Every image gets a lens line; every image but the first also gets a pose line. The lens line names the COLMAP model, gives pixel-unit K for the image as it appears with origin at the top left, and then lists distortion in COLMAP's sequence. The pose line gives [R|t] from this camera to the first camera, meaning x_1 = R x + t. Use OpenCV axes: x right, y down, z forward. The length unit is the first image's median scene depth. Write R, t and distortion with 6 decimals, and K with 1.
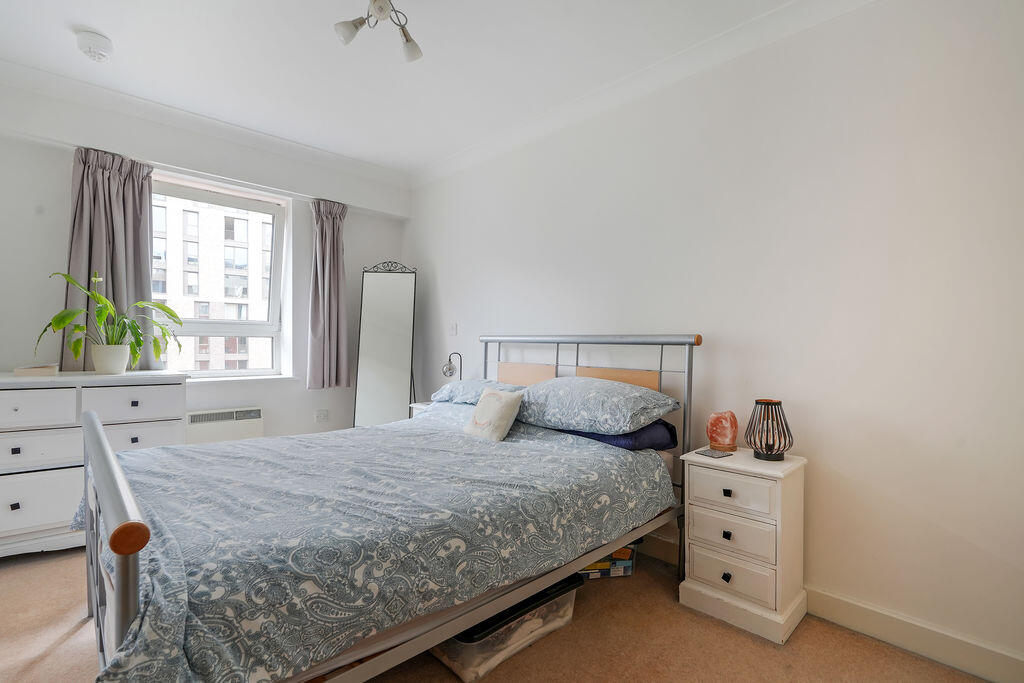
lens RADIAL K [[474.4, 0, 512.0], [0, 474.4, 341.5], [0, 0, 1]] dist [-0.000380, 0.000038]
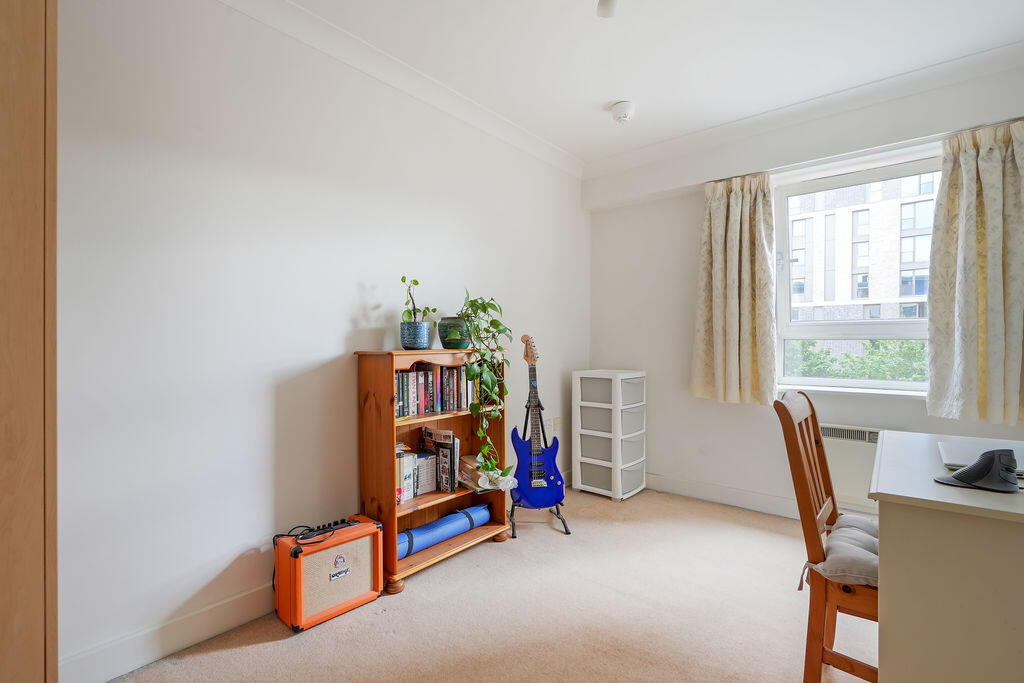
lens RADIAL K [[474.4, 0, 512.0], [0, 474.4, 341.5], [0, 0, 1]] dist [-0.000380, 0.000038]
pose [[0.104730, -0.004289, -0.994491, 0.537976], [0.004681, 0.999982, -0.003820, -0.025589], [0.994490, -0.004255, 0.104749, 0.965888]]
